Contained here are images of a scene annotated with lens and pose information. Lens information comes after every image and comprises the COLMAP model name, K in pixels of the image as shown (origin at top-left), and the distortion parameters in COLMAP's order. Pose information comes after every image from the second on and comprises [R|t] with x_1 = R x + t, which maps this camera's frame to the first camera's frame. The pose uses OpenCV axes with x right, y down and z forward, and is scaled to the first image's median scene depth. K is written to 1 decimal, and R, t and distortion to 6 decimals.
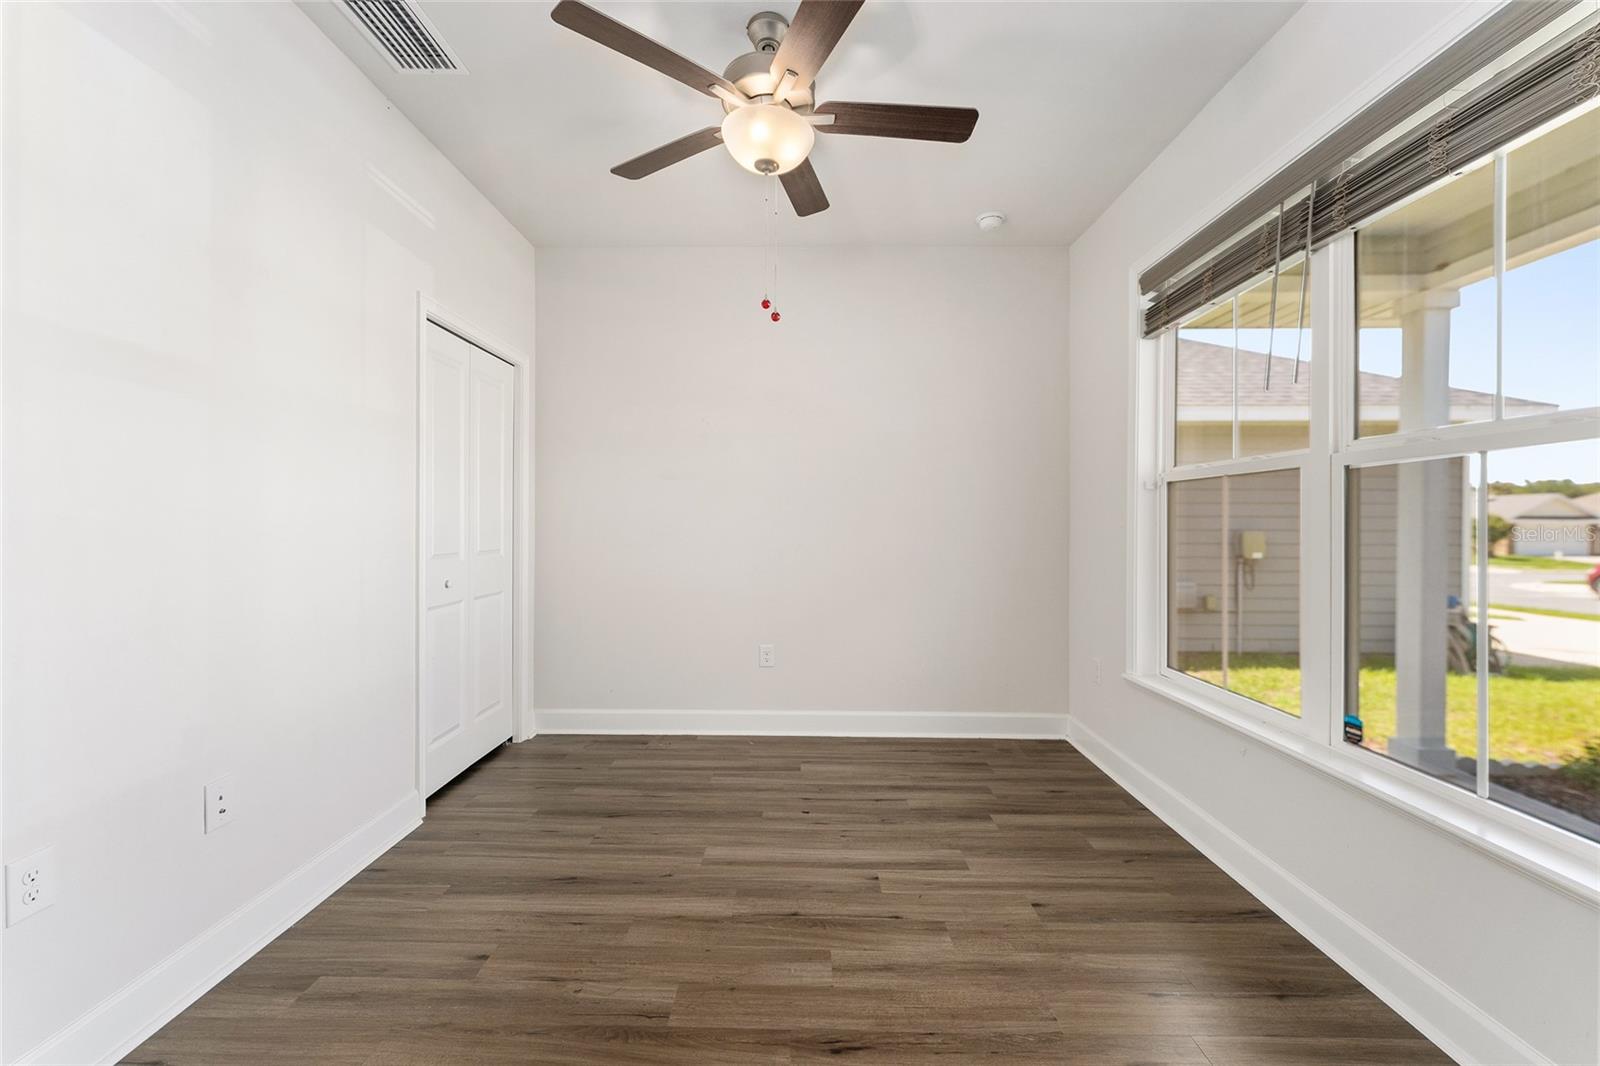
lens RADIAL K [[640.6, 0, 796.0], [0, 640.6, 531.5], [0, 0, 1]] dist [0.000753, -0.000692]
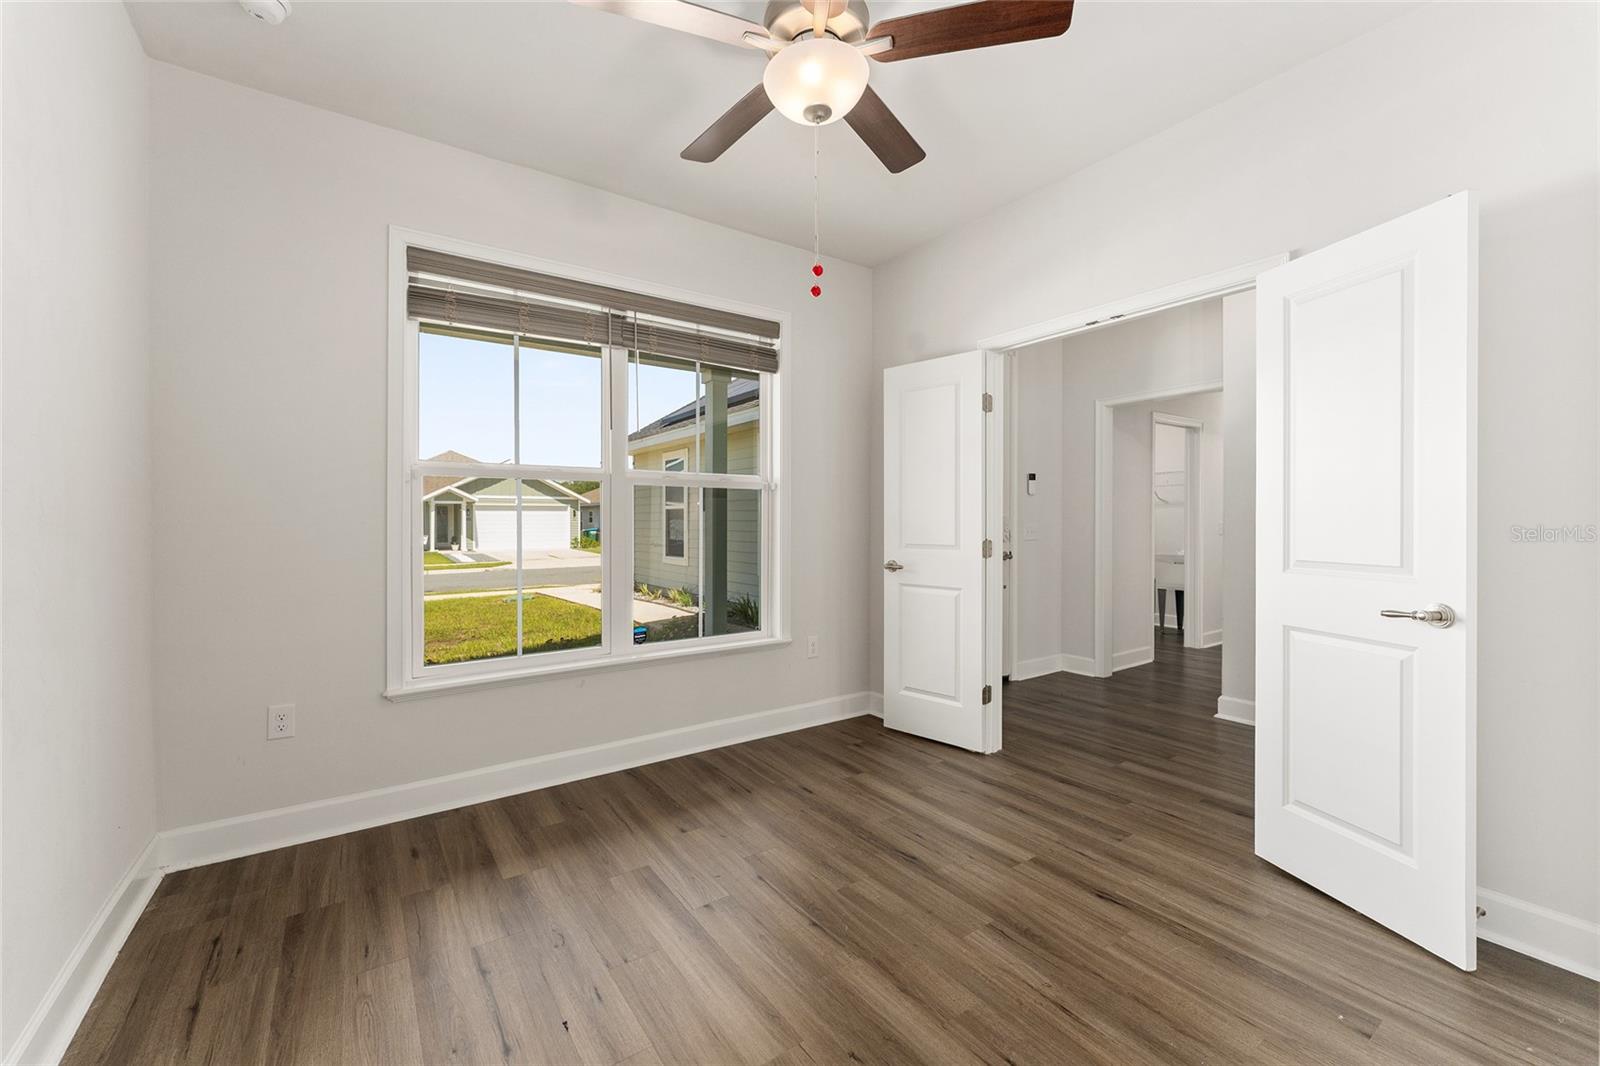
lens RADIAL K [[640.6, 0, 796.0], [0, 640.6, 531.5], [0, 0, 1]] dist [0.000753, -0.000692]
pose [[-0.574907, -0.017818, 0.818025, -0.817613], [0.007550, 0.999605, 0.027079, -0.026080], [-0.818184, 0.021744, -0.574545, 1.664655]]
